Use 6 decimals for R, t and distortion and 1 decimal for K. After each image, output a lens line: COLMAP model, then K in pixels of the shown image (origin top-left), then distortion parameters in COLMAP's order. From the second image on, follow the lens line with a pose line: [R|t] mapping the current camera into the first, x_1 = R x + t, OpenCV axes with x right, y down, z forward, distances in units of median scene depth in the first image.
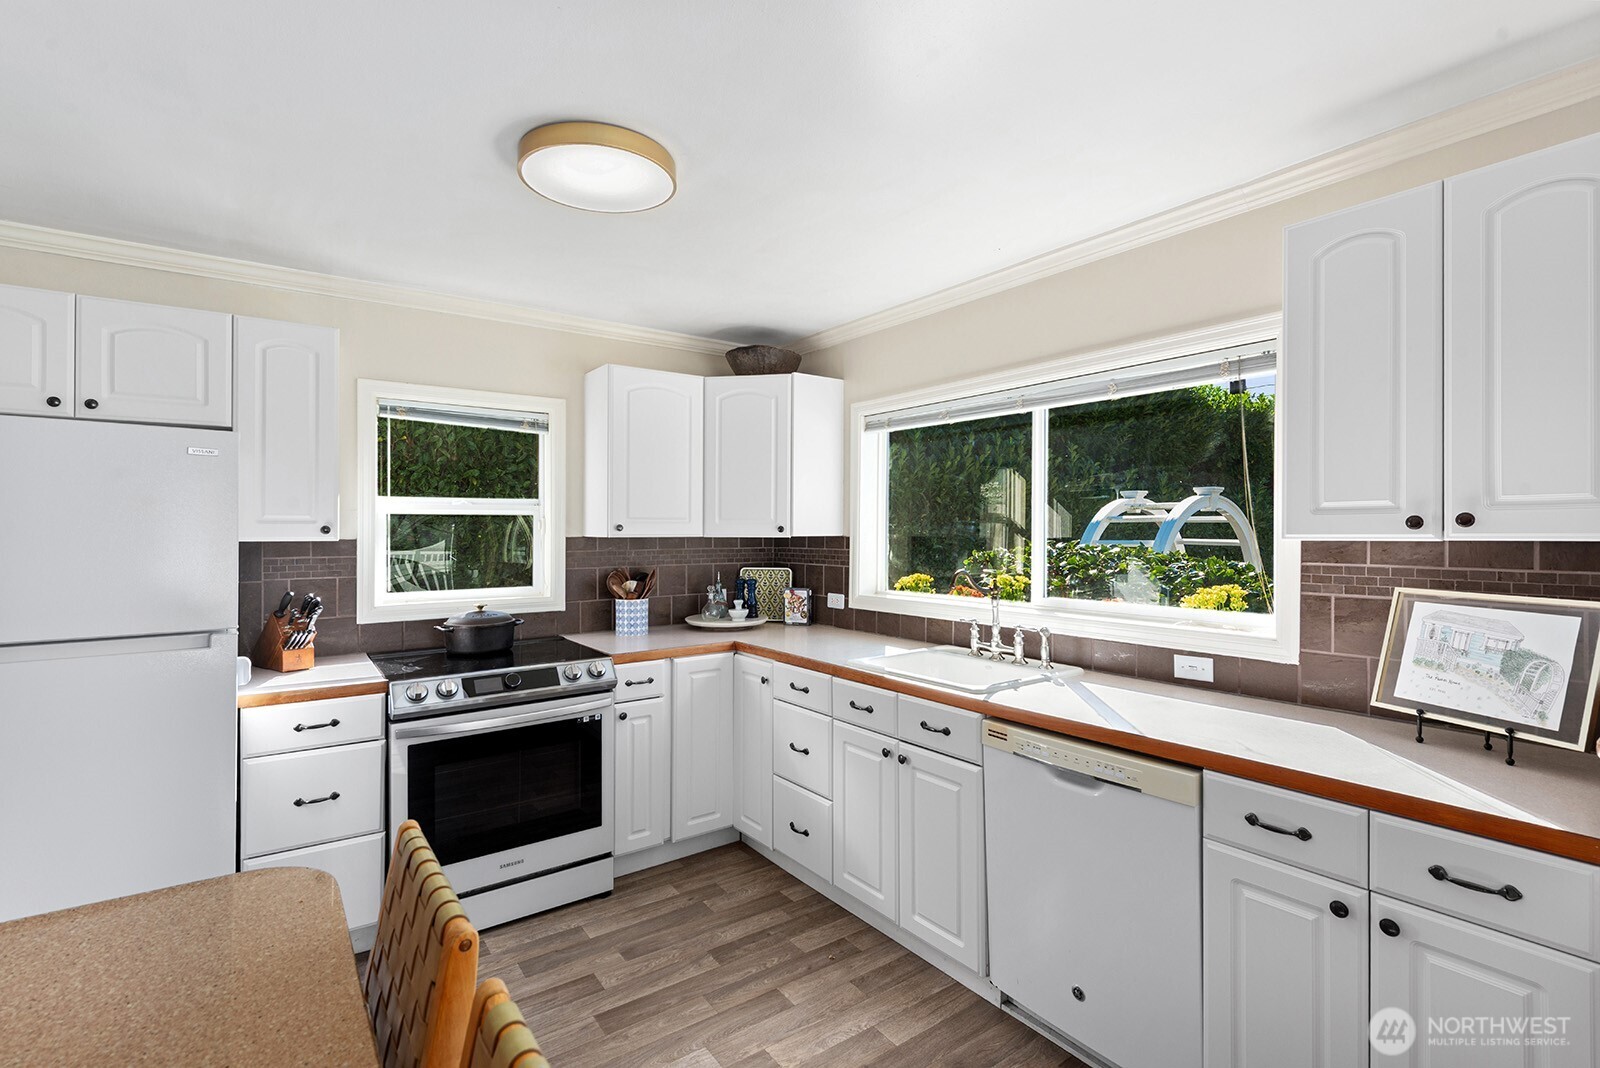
lens RADIAL K [[747.2, 0, 832.6], [0, 747.2, 523.4], [0, 0, 1]] dist [0.008172, -0.000268]
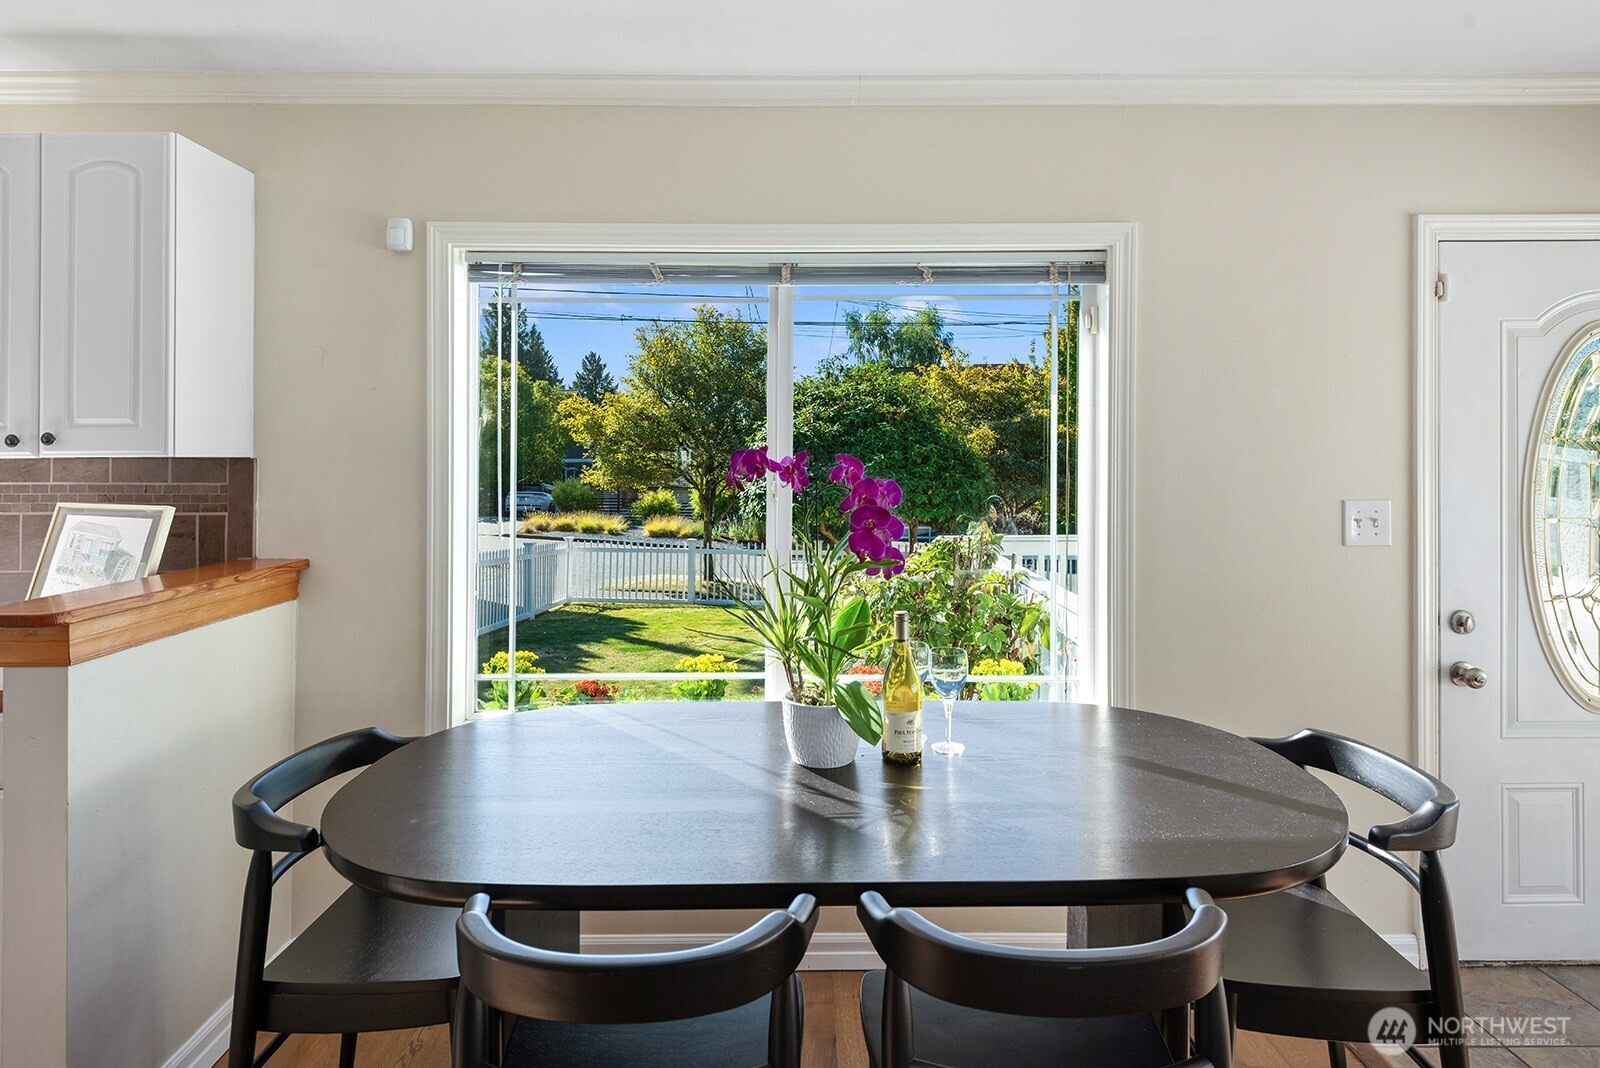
lens RADIAL K [[867.0, 0, 774.8], [0, 867.0, 456.1], [0, 0, 1]] dist [0.012432, 0.000160]
pose [[0.614622, 0.000652, 0.788821, 0.255594], [-0.009773, 0.999929, 0.006788, 0.000226], [-0.788761, -0.011881, 0.614585, -0.368730]]
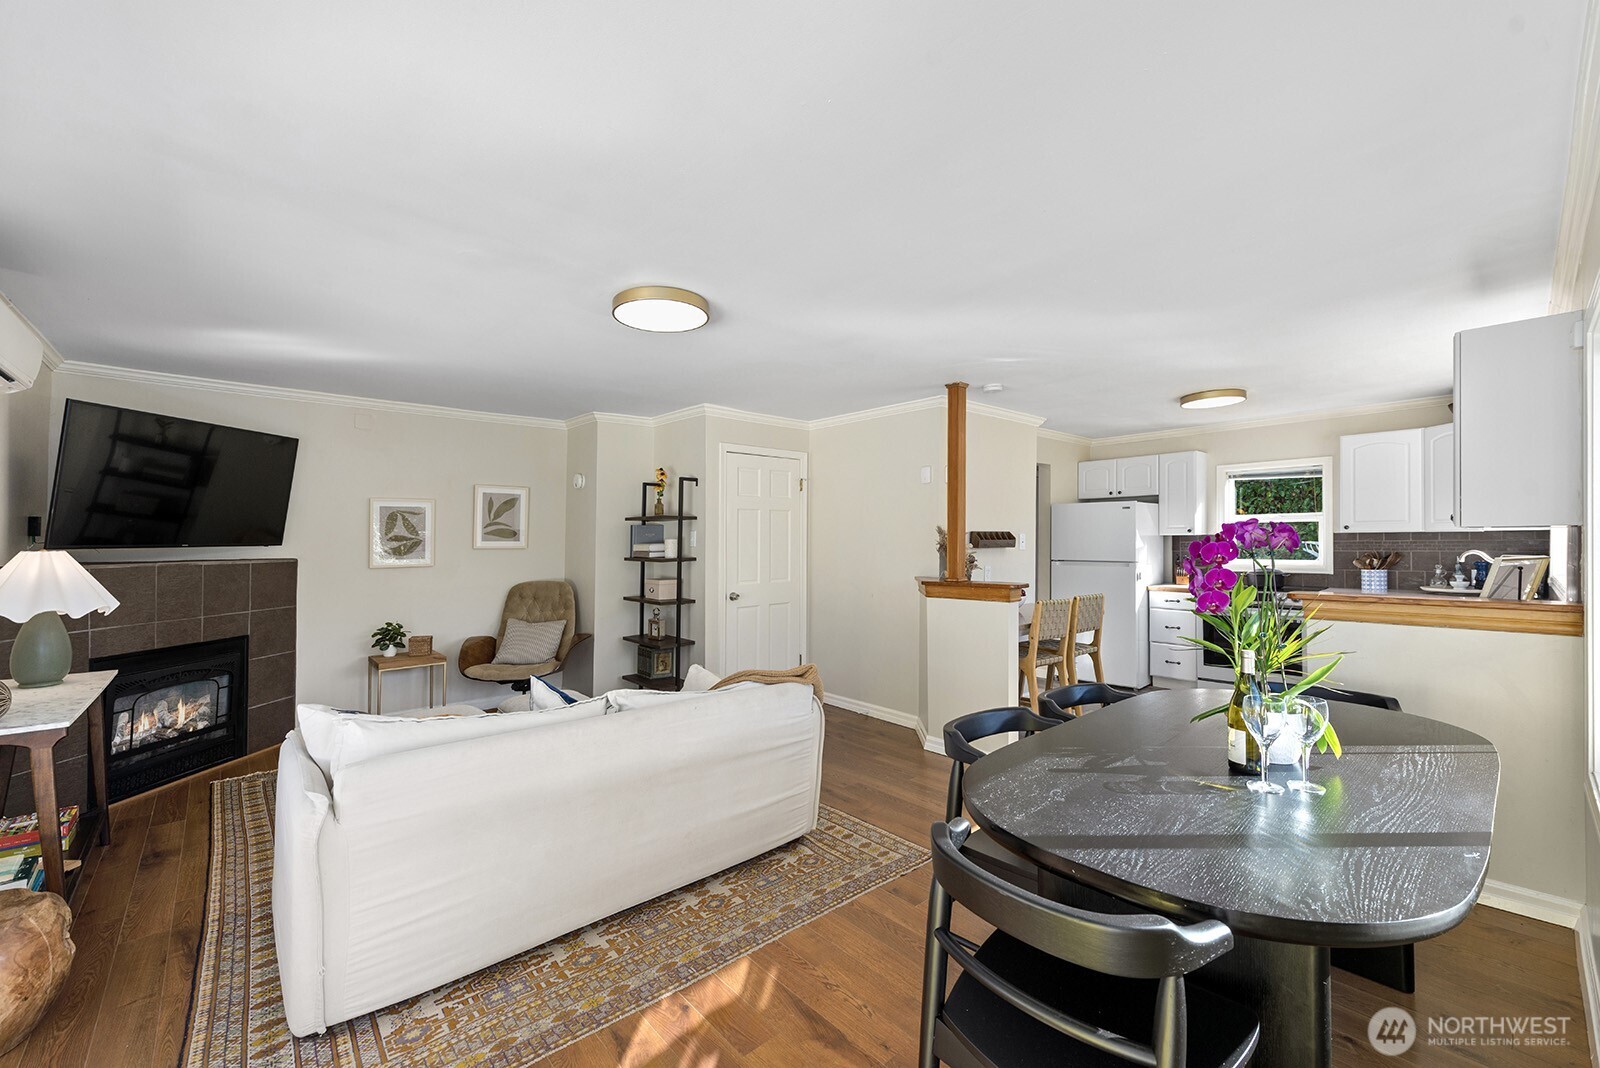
lens RADIAL K [[640.9, 0, 800.0], [0, 640.9, 534.0], [0, 0, 1]] dist [0.020567, -0.000037]
pose [[0.081690, -0.010681, -0.996601, 1.344870], [0.018268, 0.999791, -0.009218, 0.014266], [0.996490, -0.017453, 0.081868, -0.481544]]
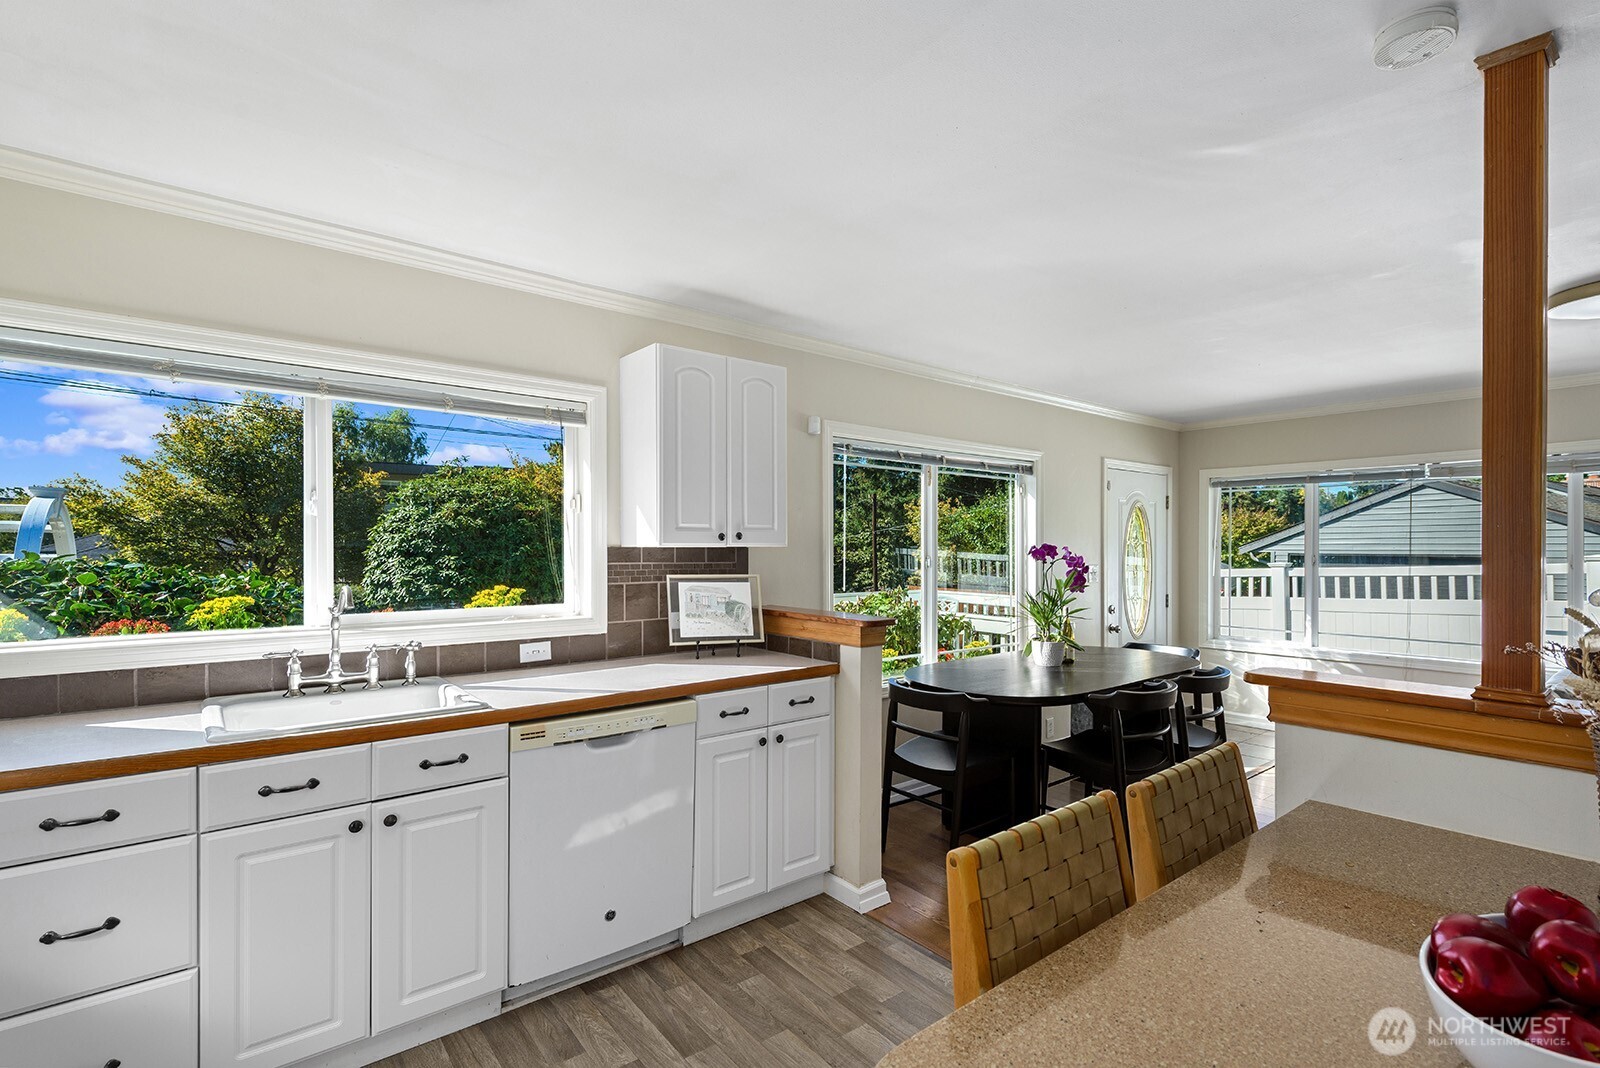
lens RADIAL K [[766.2, 0, 758.8], [0, 766.2, 547.7], [0, 0, 1]] dist [0.002577, 0.000144]
pose [[-0.017721, 0.000356, 0.999843, -0.633261], [-0.013998, 0.999902, -0.000605, 0.014099], [-0.999745, -0.014006, -0.017714, 0.532477]]
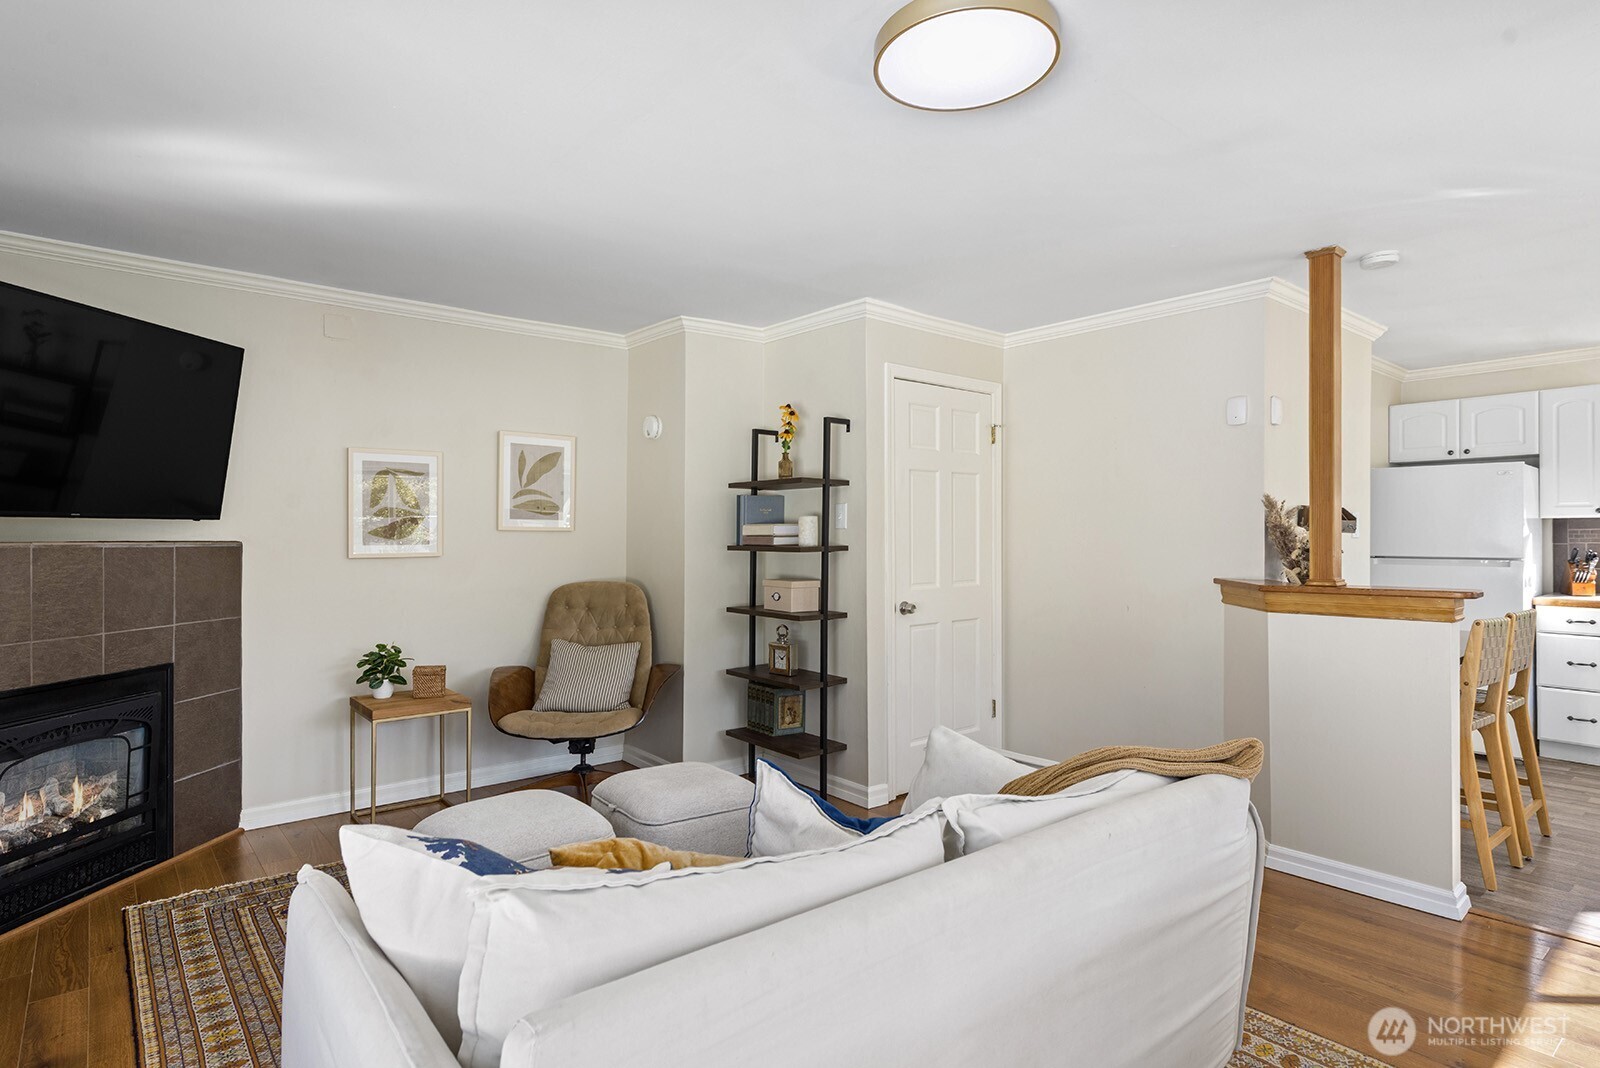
lens RADIAL K [[836.3, 0, 793.7], [0, 836.3, 540.7], [0, 0, 1]] dist [0.017576, -0.000215]
pose [[0.048989, 0.005480, -0.998784, 1.011778], [0.012795, 0.999899, 0.006113, 0.038320], [0.998717, -0.013079, 0.048914, -0.781234]]
